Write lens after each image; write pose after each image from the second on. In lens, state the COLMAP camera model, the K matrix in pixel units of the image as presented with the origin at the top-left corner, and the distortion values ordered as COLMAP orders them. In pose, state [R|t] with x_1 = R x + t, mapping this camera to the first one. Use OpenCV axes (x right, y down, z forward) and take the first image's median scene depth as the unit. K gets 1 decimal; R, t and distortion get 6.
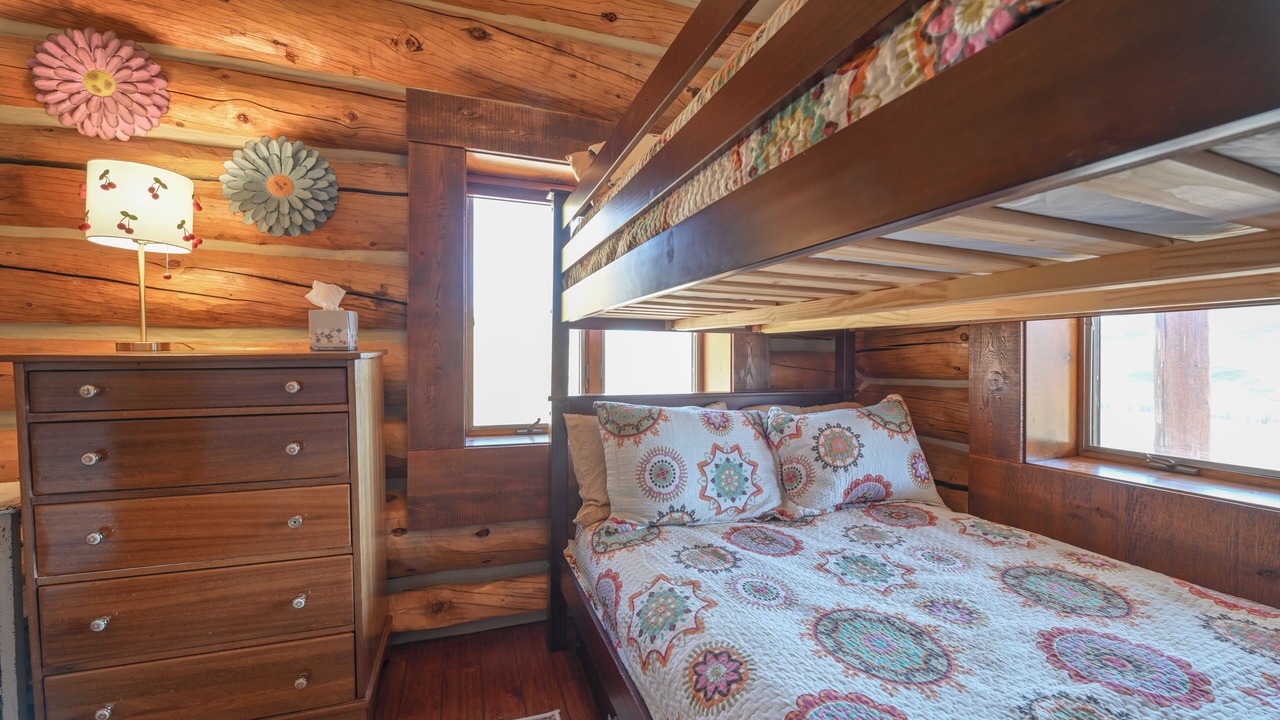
lens RADIAL K [[504.5, 0, 640.9], [0, 504.5, 360.6], [0, 0, 1]] dist [-0.008967, -0.000354]
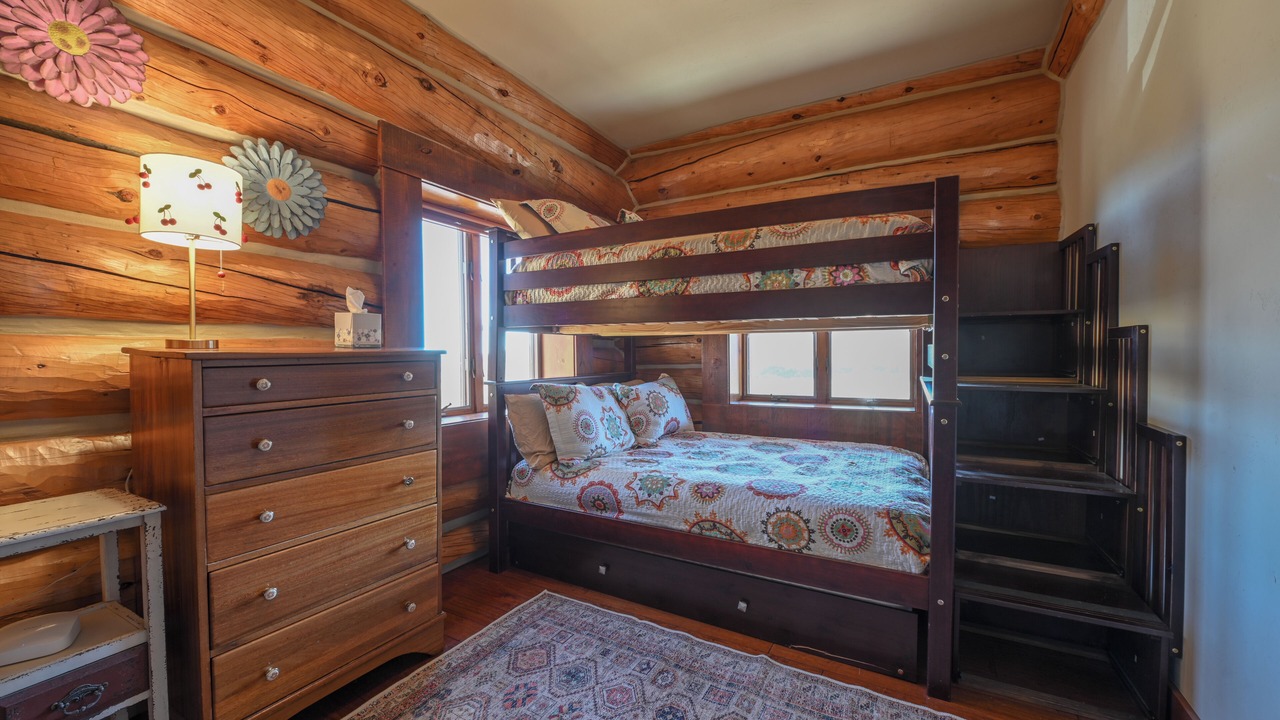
lens RADIAL K [[504.5, 0, 639.3], [0, 504.5, 359.0], [0, 0, 1]] dist [-0.008967, -0.000354]
pose [[0.752046, -0.015150, 0.658936, -0.850733], [0.011544, 0.999885, 0.009813, 0.001847], [-0.659009, 0.000227, 0.752135, -0.277873]]
